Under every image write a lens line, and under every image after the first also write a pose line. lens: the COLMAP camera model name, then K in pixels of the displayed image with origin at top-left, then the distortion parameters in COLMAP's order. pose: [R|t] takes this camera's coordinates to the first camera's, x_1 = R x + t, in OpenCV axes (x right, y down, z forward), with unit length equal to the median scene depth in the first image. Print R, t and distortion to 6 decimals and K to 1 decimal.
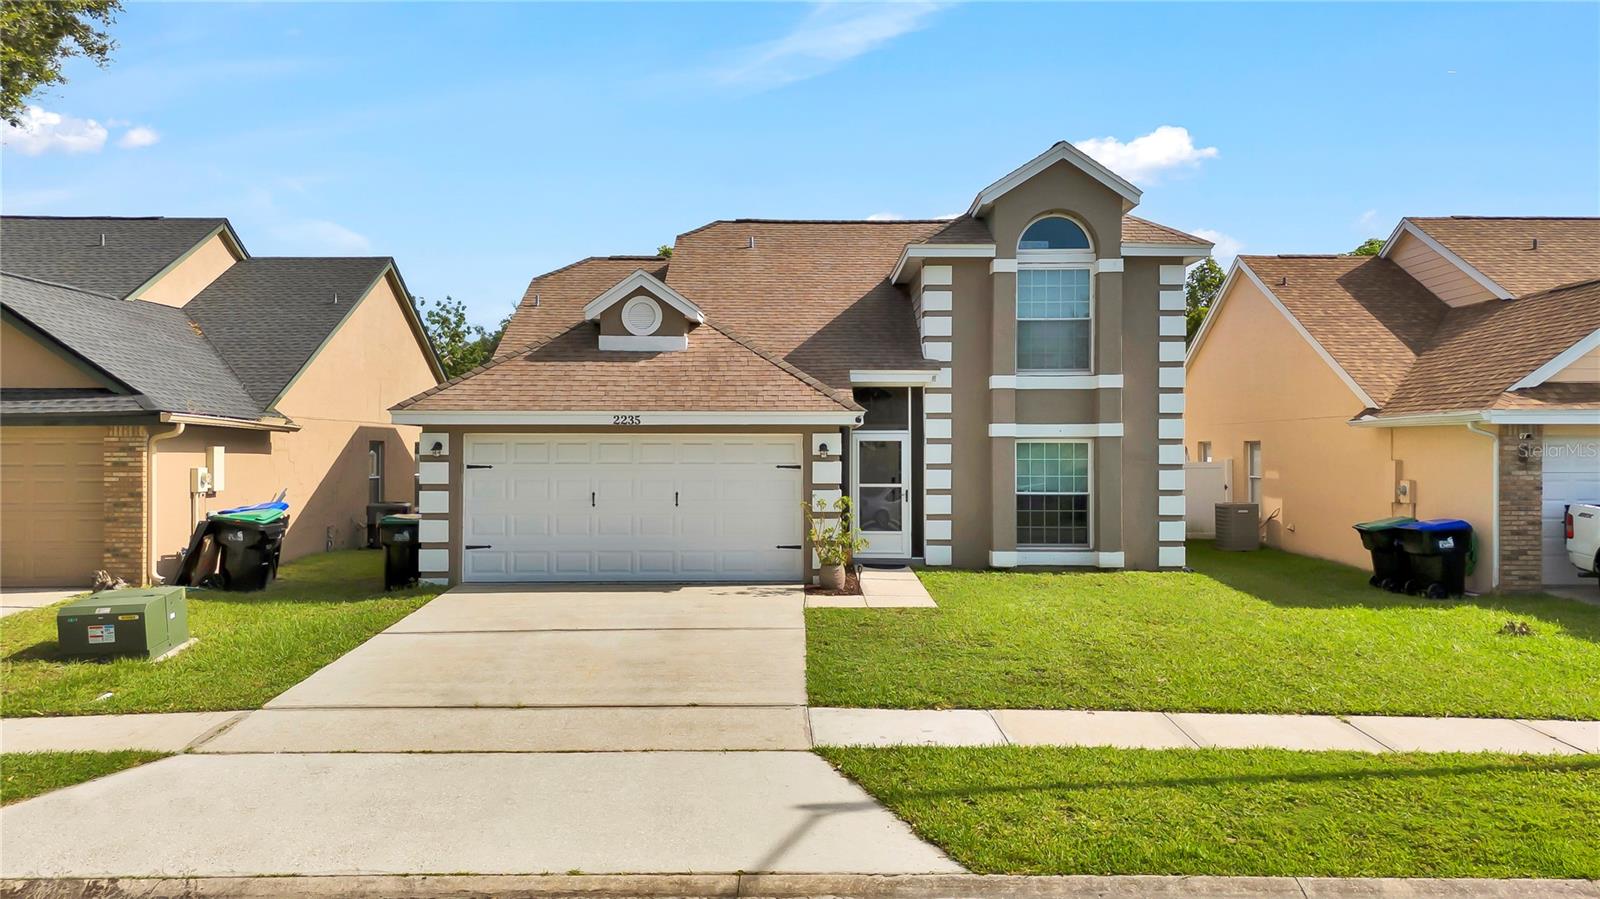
lens RADIAL K [[1186.6, 0, 800.0], [0, 1186.6, 449.5], [0, 0, 1]] dist [0.055247, -0.043168]
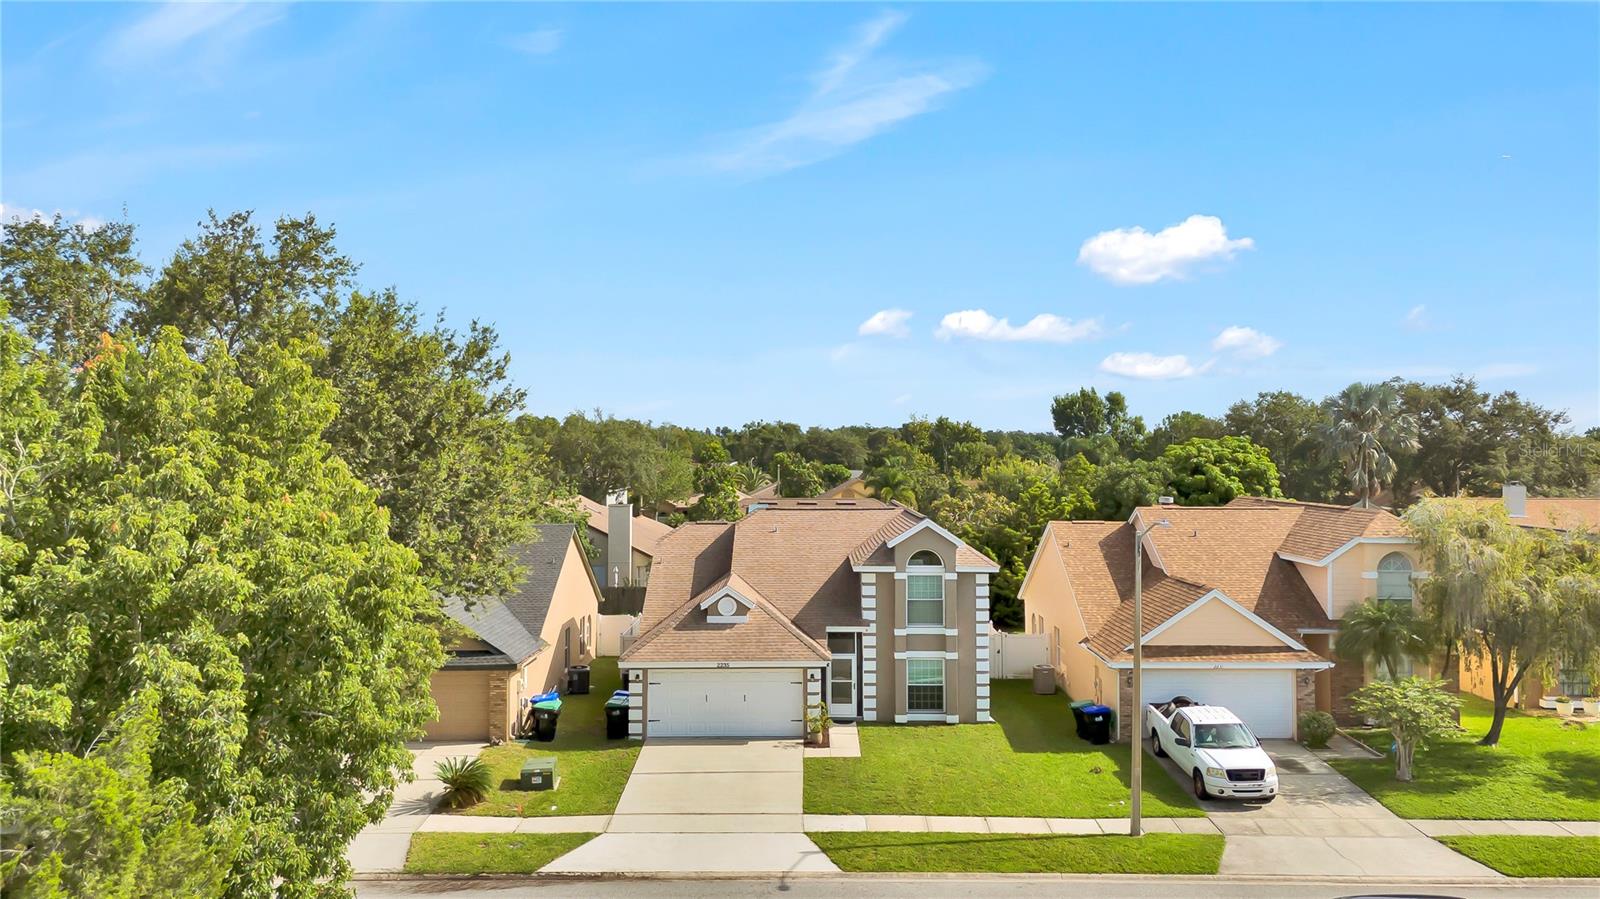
lens RADIAL K [[1177.8, 0, 798.9], [0, 1177.8, 444.9], [0, 0, 1]] dist [0.061175, -0.043162]
pose [[0.999962, -0.002487, -0.008358, 0.013431], [0.002451, 0.999987, -0.004376, -0.393331], [0.008369, 0.004355, 0.999955, -1.108454]]
